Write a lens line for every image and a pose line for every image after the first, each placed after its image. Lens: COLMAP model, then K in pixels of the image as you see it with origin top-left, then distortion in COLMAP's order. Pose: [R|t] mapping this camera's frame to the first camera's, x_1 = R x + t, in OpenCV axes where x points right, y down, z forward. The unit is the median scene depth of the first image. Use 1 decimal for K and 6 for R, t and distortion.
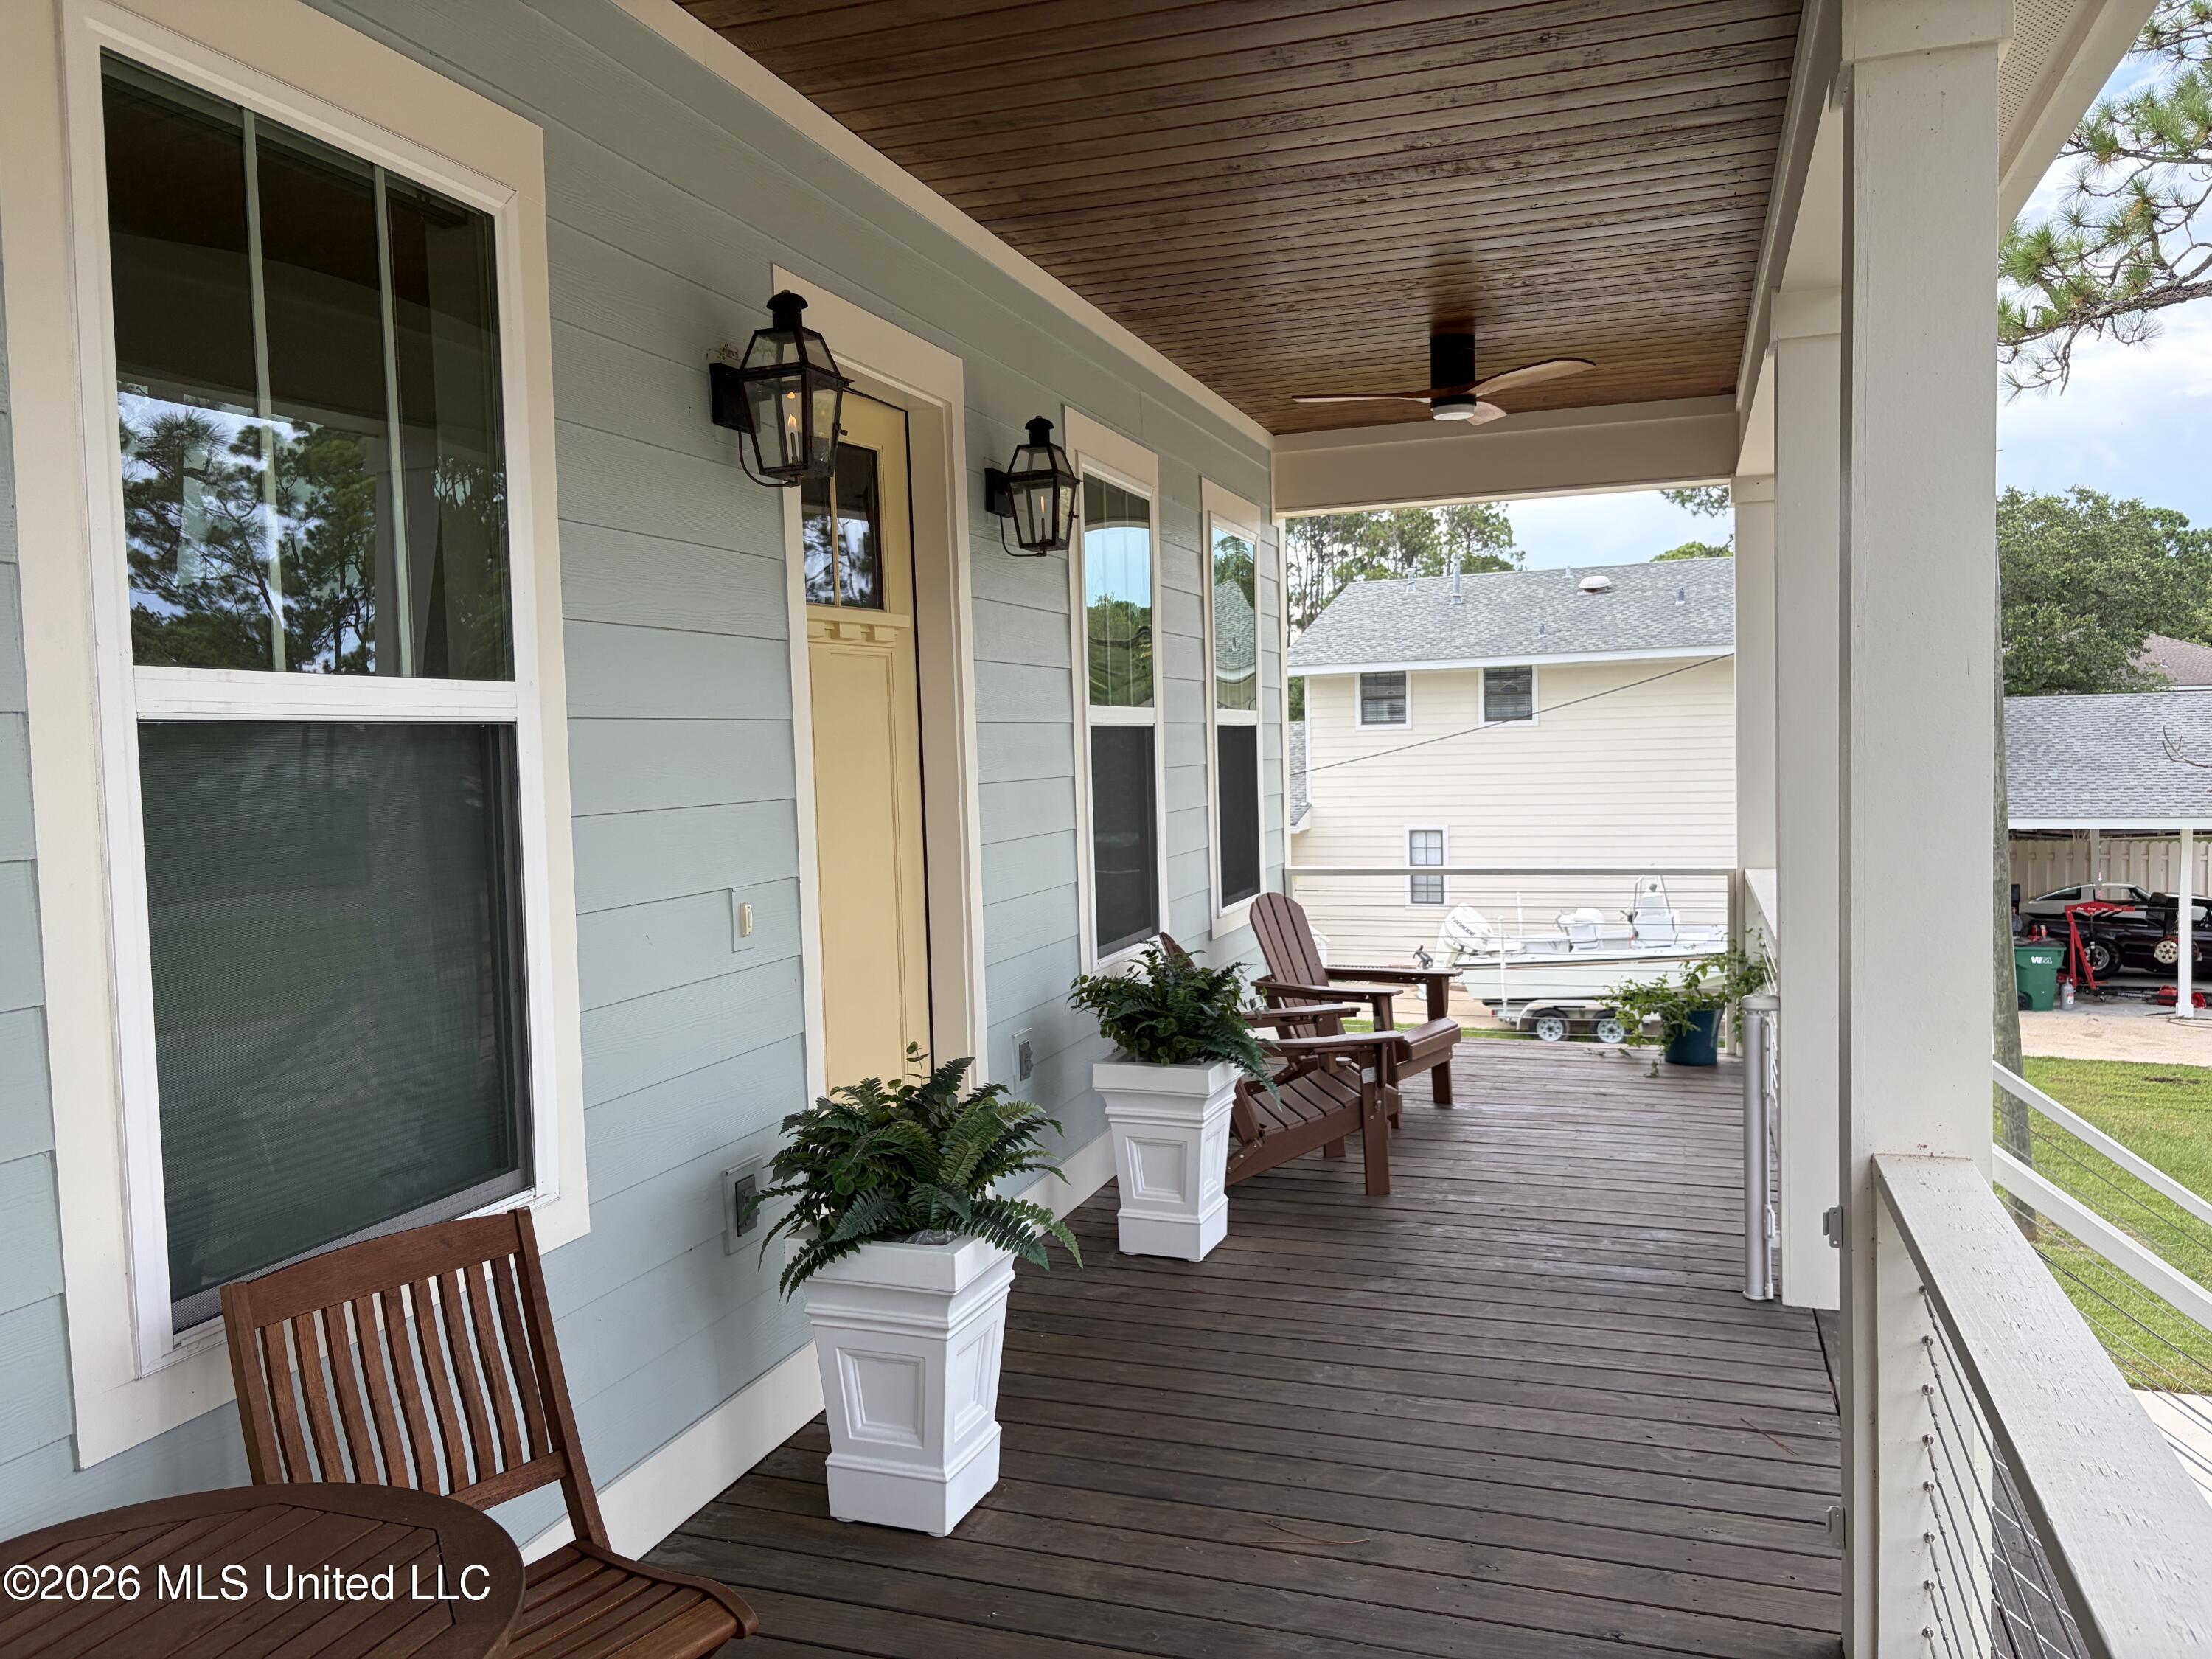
lens RADIAL K [[1678.4, 0, 1102.1], [0, 1678.4, 819.2], [0, 0, 1]] dist [0.051015, -0.060587]
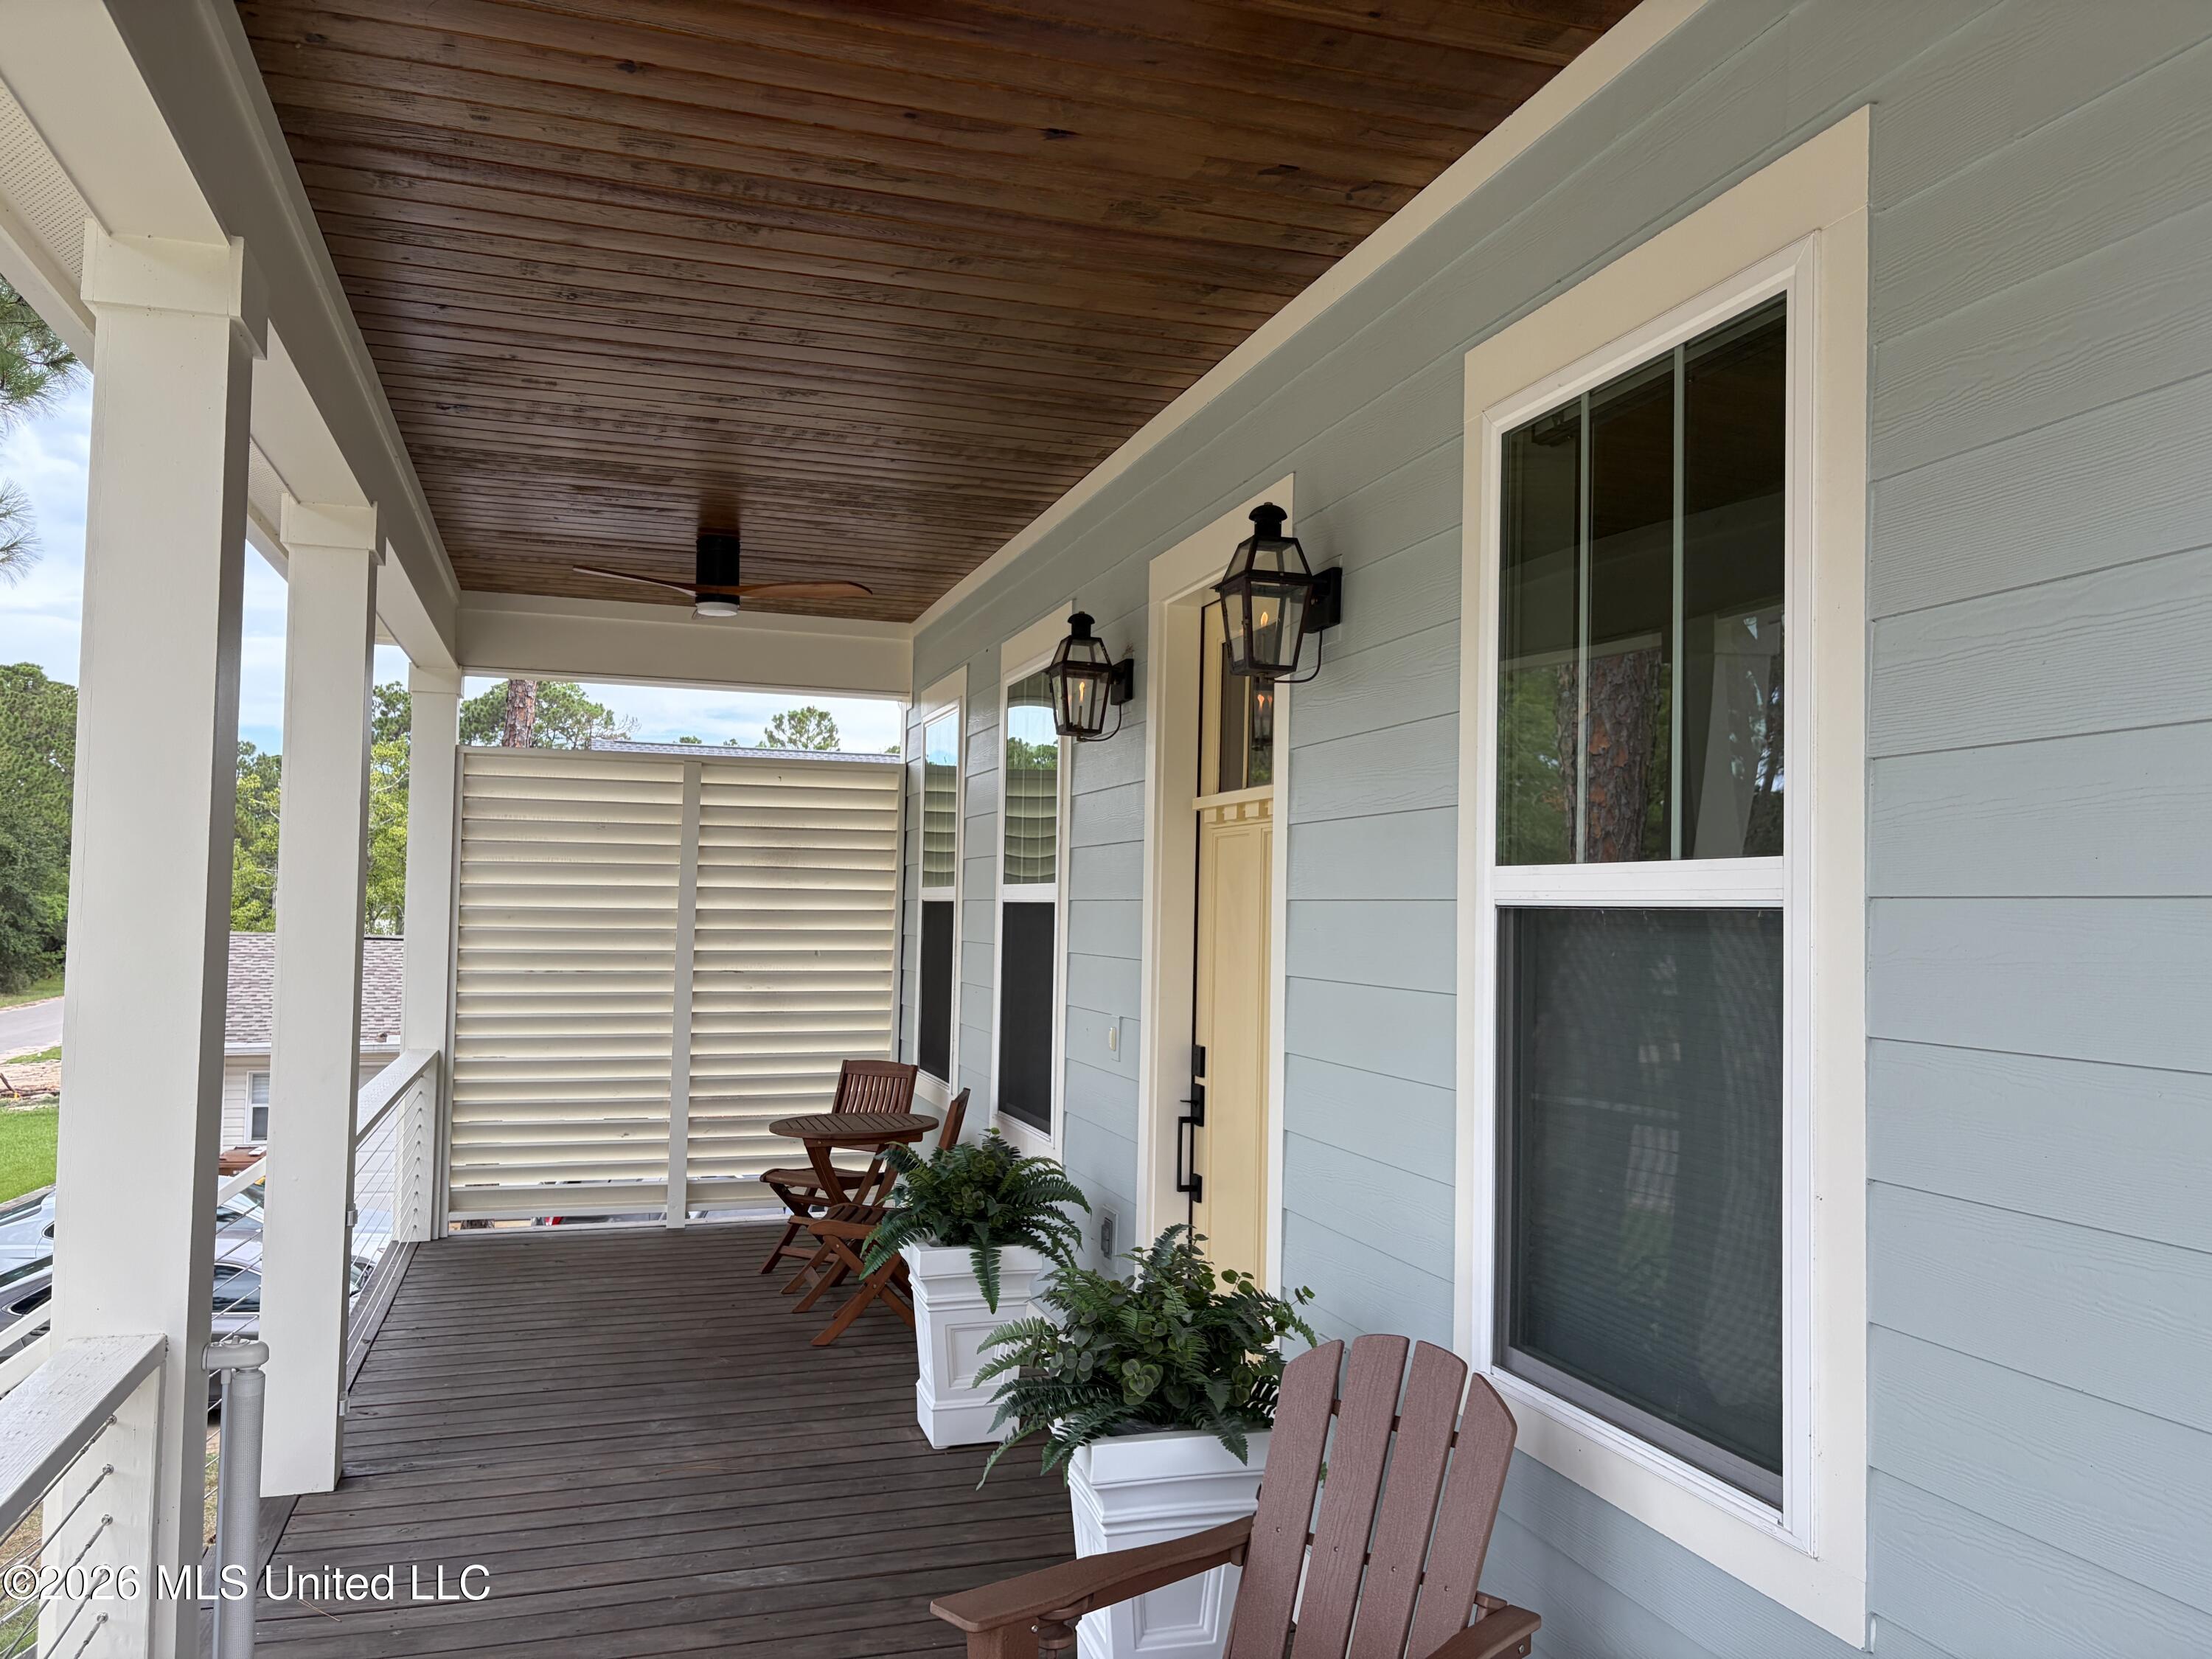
lens RADIAL K [[1678.4, 0, 1103.0], [0, 1678.4, 843.4], [0, 0, 1]] dist [0.051015, -0.060587]
pose [[-0.809184, -0.021836, -0.587150, 0.517582], [-0.029036, 0.999574, 0.002842, -0.092117], [0.586838, 0.019348, -0.809474, 1.736759]]
